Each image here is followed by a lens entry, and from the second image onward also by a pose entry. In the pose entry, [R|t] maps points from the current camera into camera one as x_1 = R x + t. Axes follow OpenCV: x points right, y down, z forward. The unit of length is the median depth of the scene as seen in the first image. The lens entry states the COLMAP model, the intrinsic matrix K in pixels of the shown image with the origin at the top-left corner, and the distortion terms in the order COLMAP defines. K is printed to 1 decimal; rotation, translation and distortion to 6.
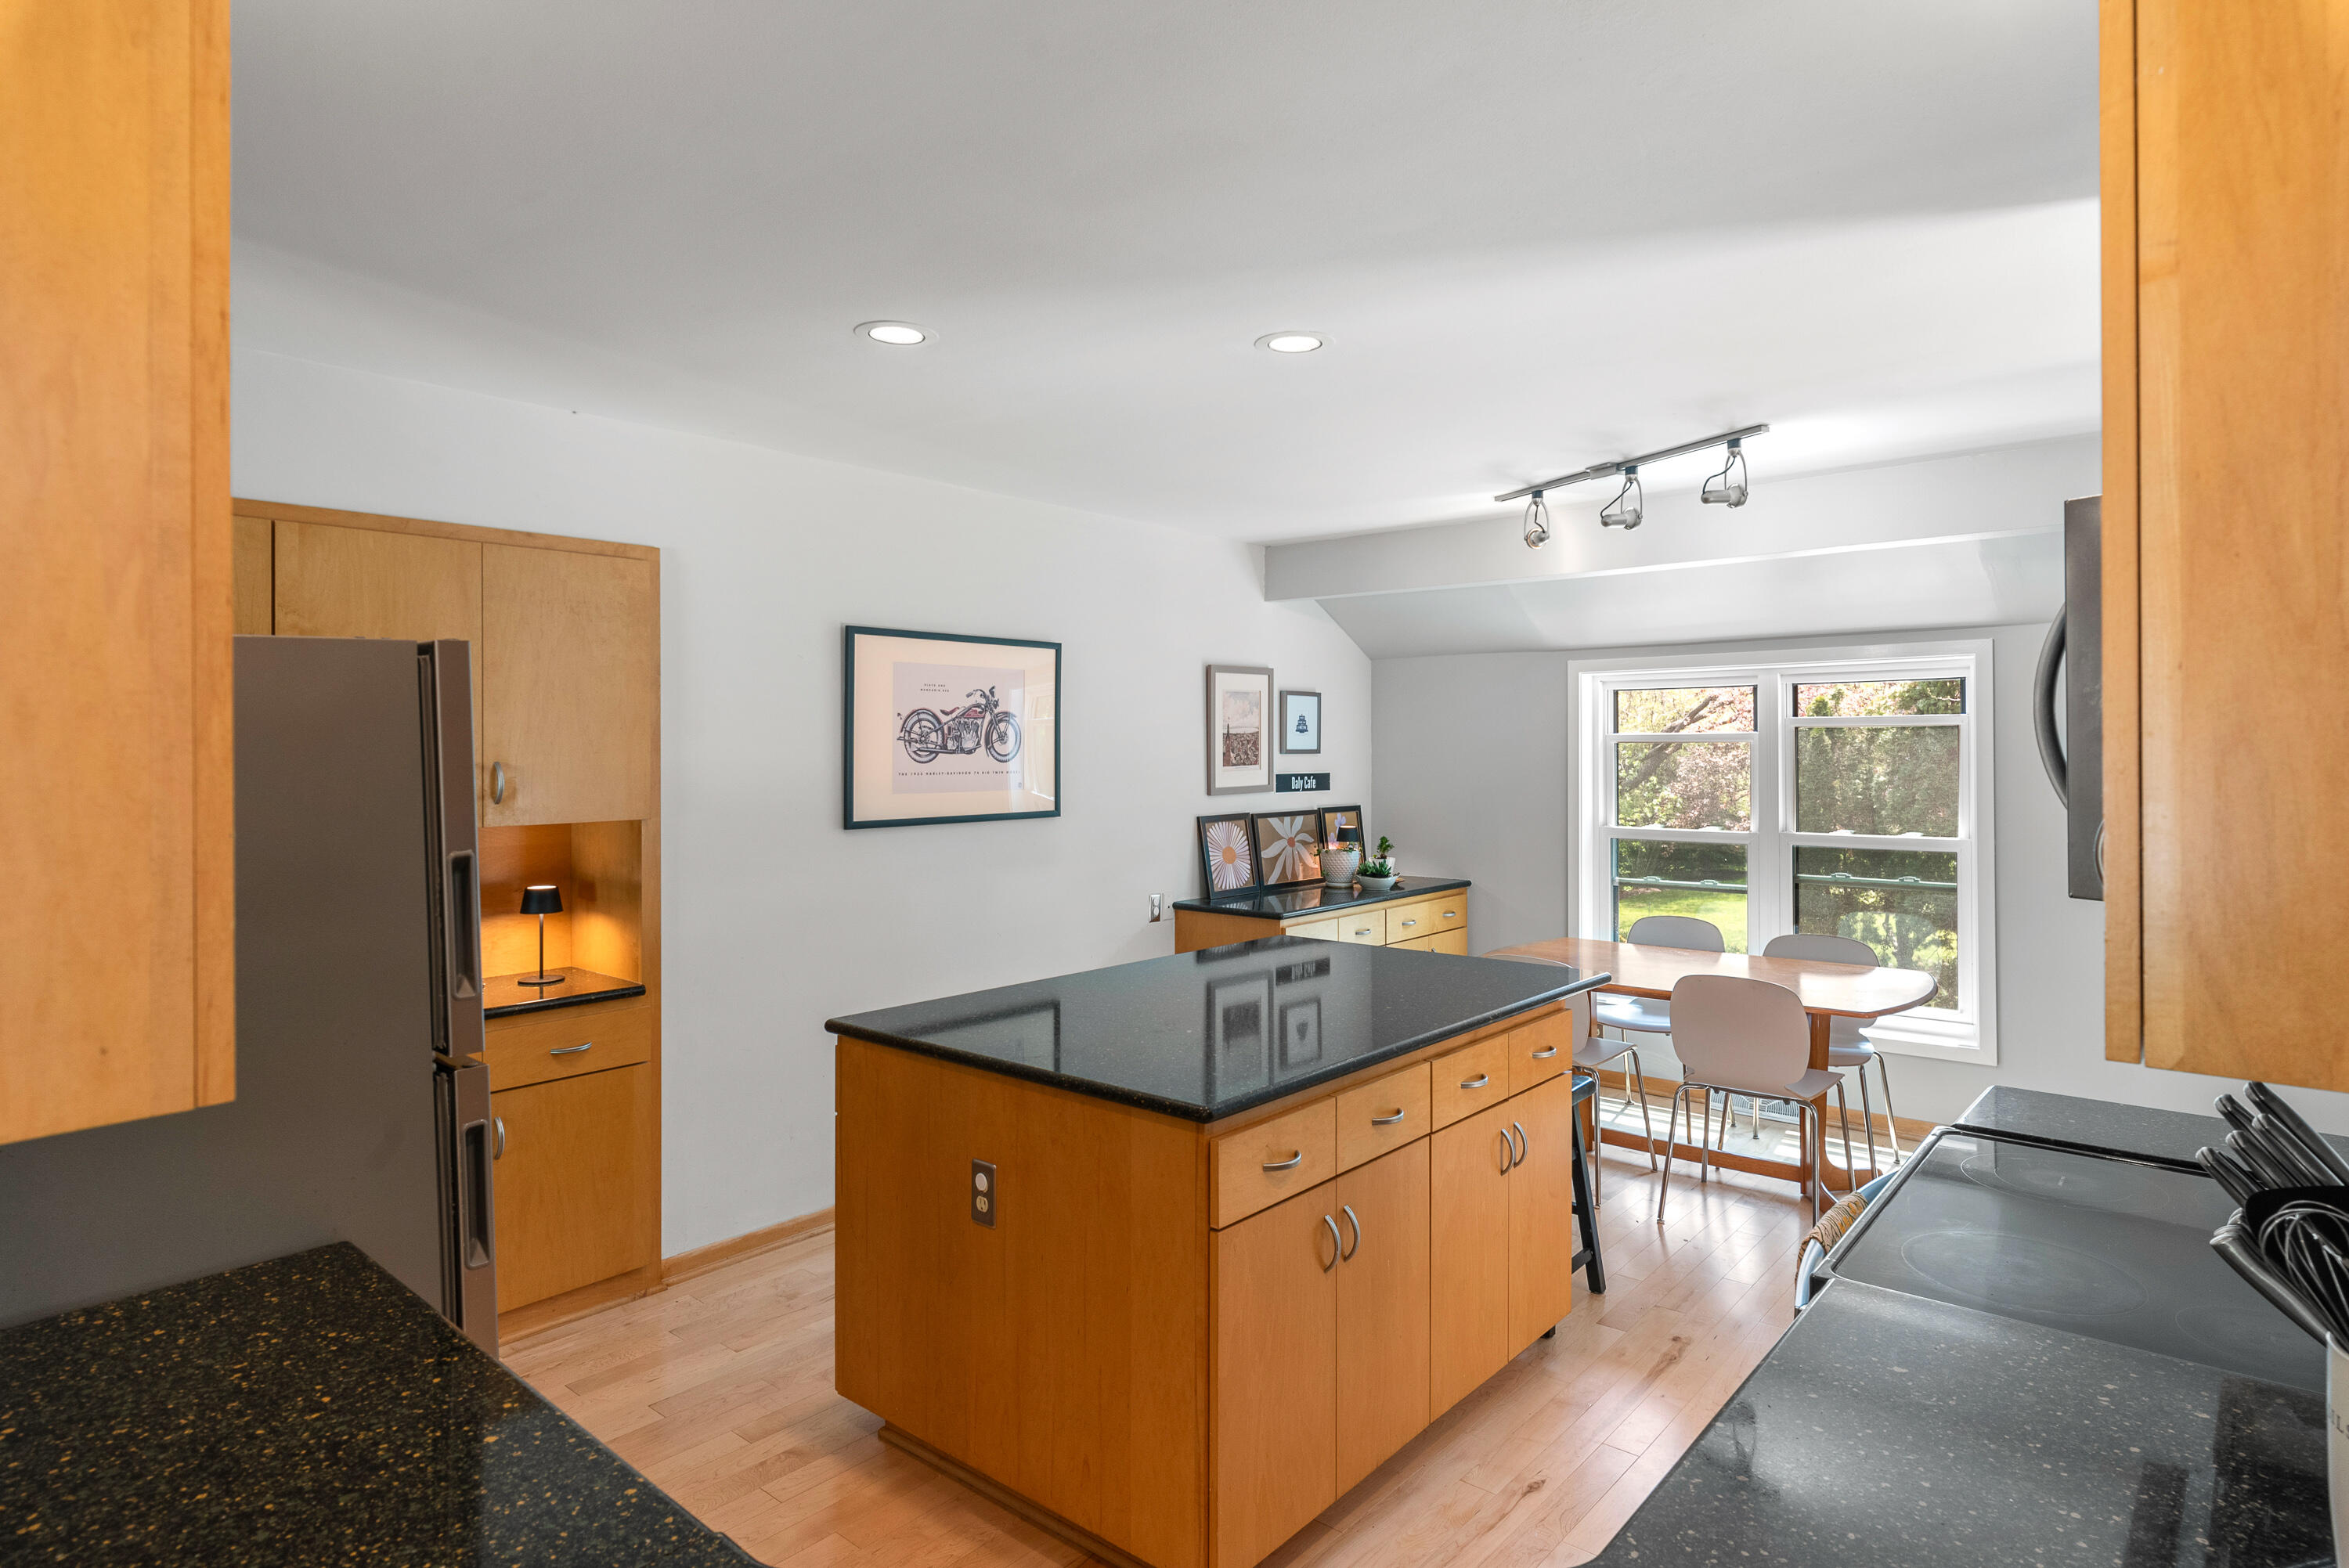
lens RADIAL K [[1273.6, 0, 1196.4], [0, 1273.6, 740.0], [0, 0, 1]] dist [0.000488, -0.000073]
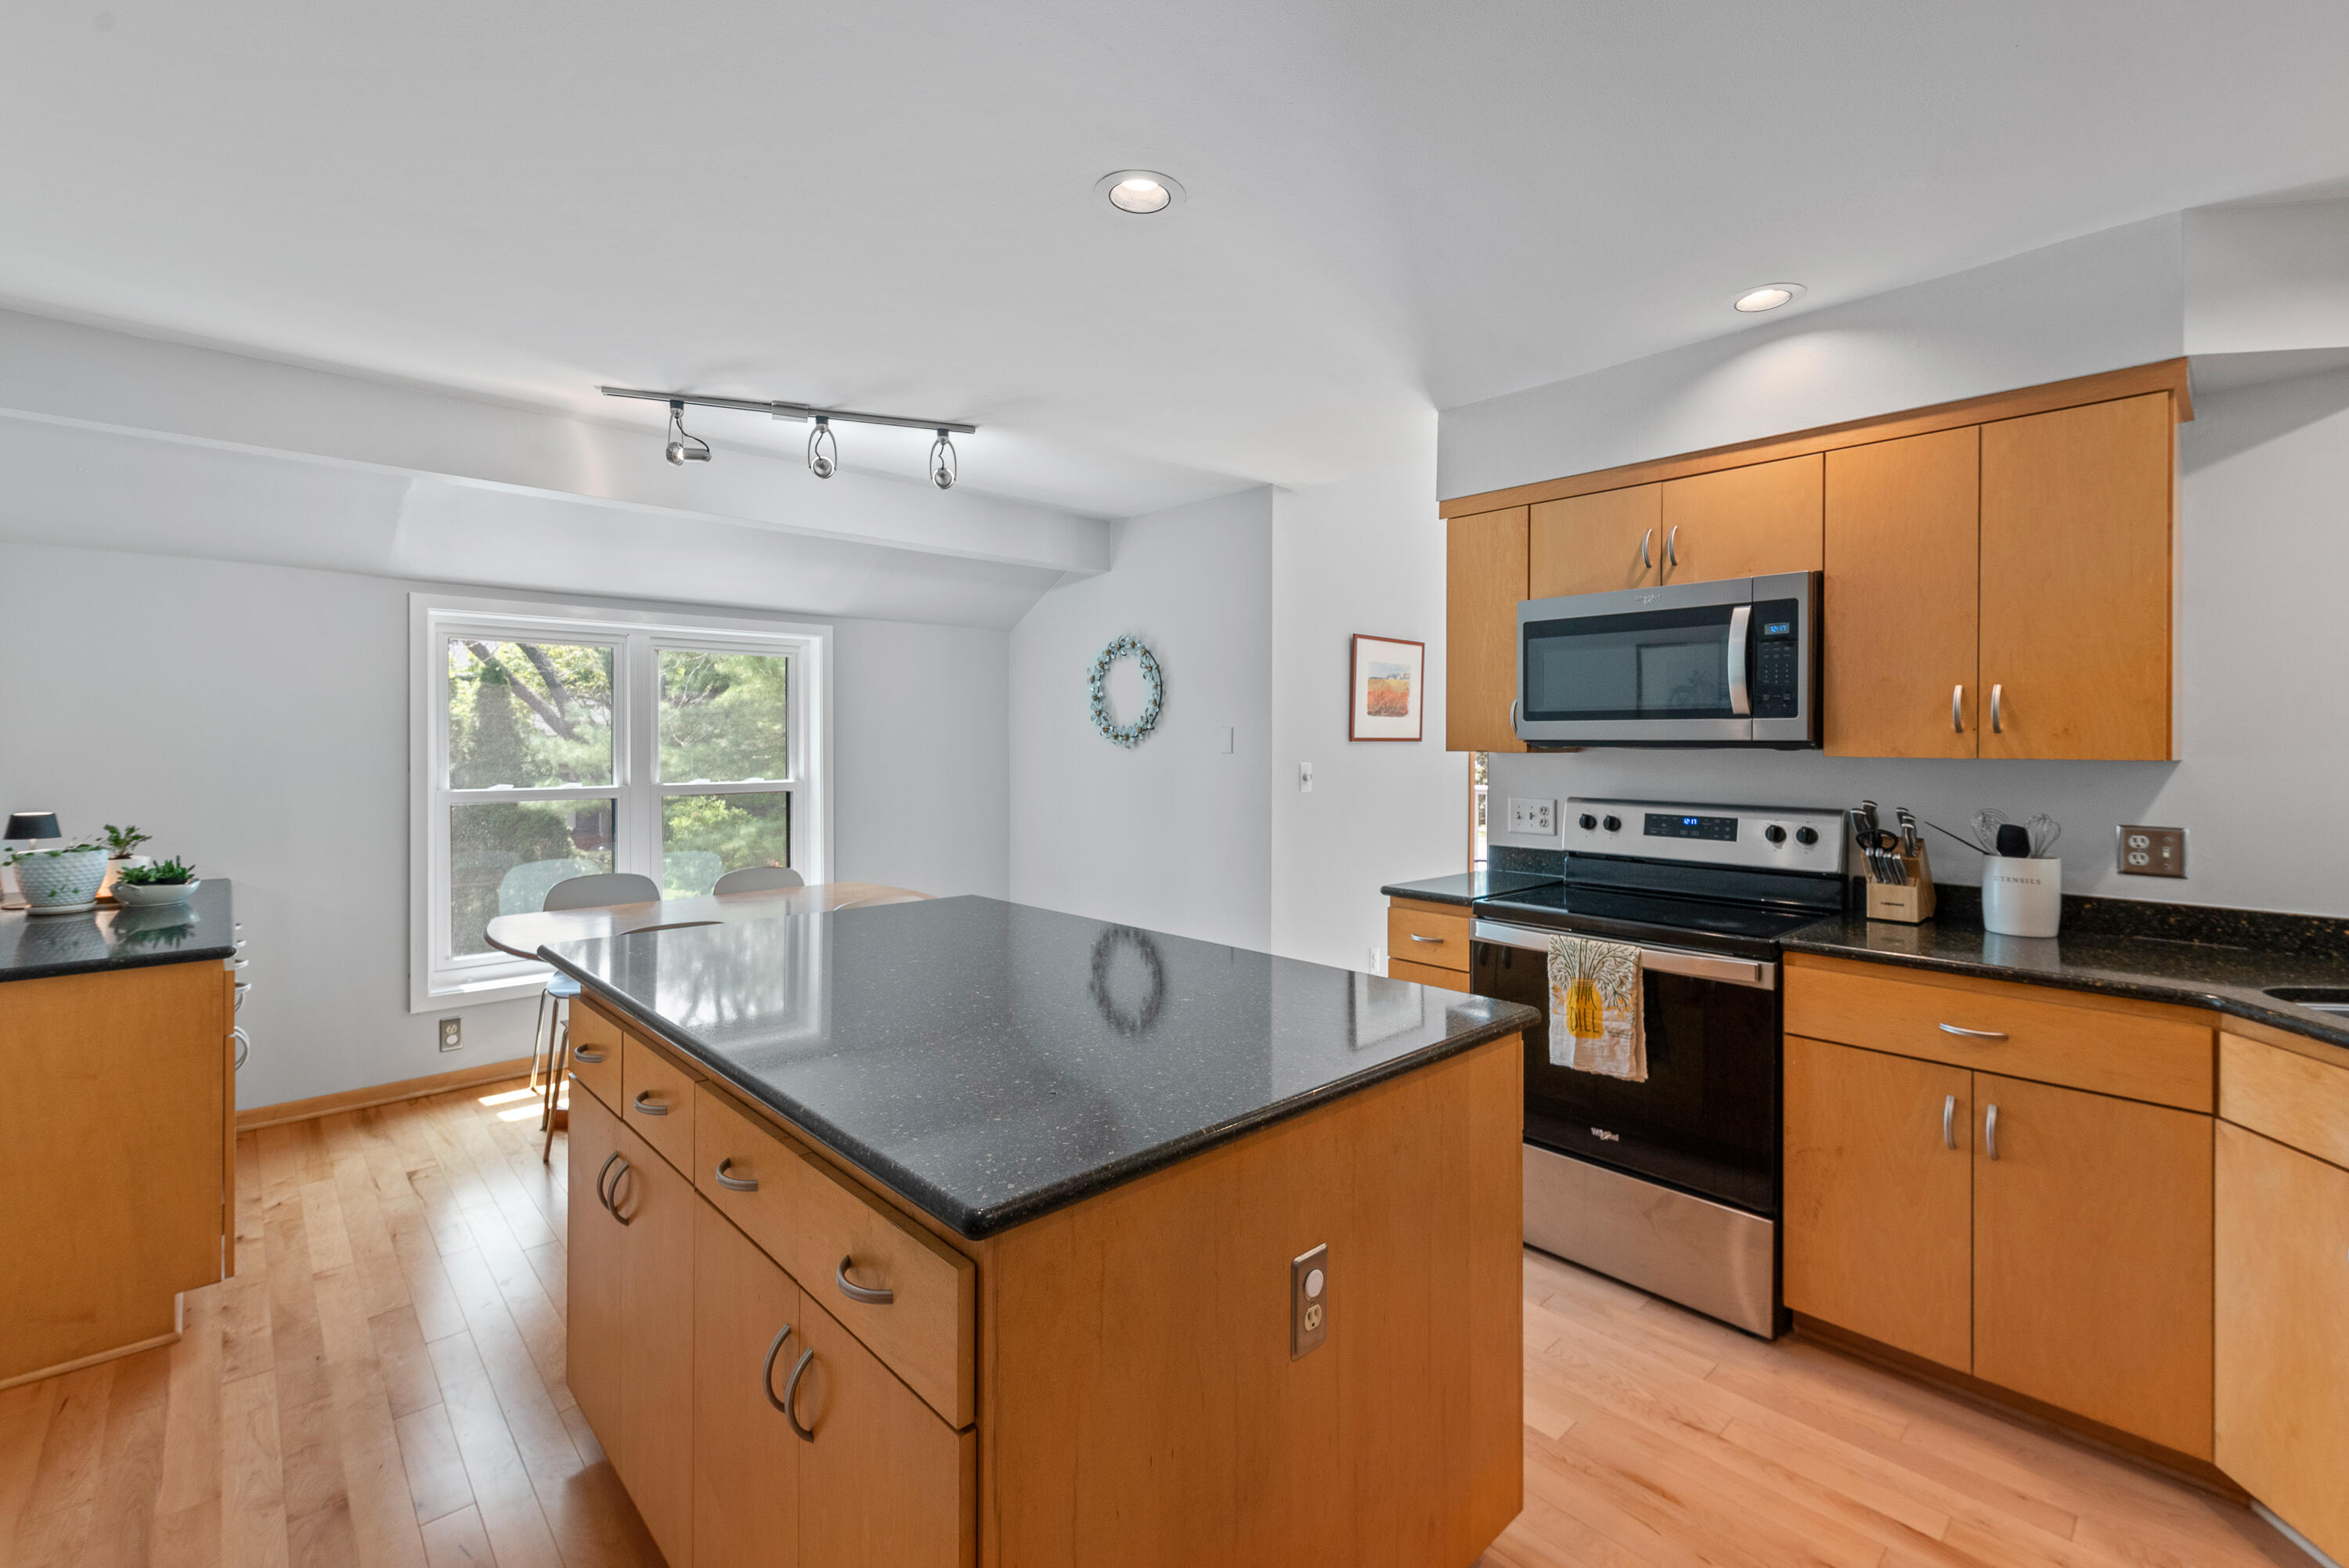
lens RADIAL K [[1018.9, 0, 1162.9], [0, 1018.9, 728.9], [0, 0, 1]] dist [0.001321, 0.000821]
pose [[0.129565, 0.013206, 0.991483, -0.381300], [-0.008836, 0.999887, -0.012163, 0.038377], [-0.991532, -0.007185, 0.129667, 0.551053]]
